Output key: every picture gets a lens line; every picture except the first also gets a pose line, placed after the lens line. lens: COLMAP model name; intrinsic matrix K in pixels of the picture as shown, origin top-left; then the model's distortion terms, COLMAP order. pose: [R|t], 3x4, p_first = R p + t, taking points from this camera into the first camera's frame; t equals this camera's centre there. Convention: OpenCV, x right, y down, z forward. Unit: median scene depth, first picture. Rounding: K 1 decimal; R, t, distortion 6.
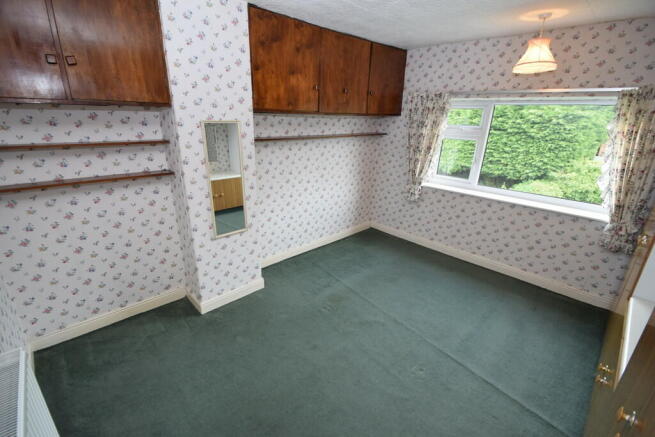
lens RADIAL K [[295.1, 0, 327.5], [0, 295.1, 218.5], [0, 0, 1]] dist [0.028639, -0.018205]
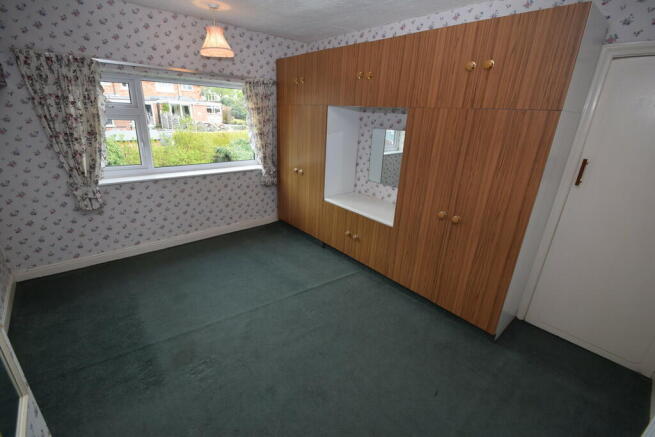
lens RADIAL K [[295.1, 0, 327.5], [0, 295.1, 218.5], [0, 0, 1]] dist [0.028639, -0.018205]
pose [[0.038360, -0.380403, 0.924025, -0.427875], [0.273959, 0.893278, 0.356372, -0.164814], [-0.960976, 0.239475, 0.138481, 0.415434]]
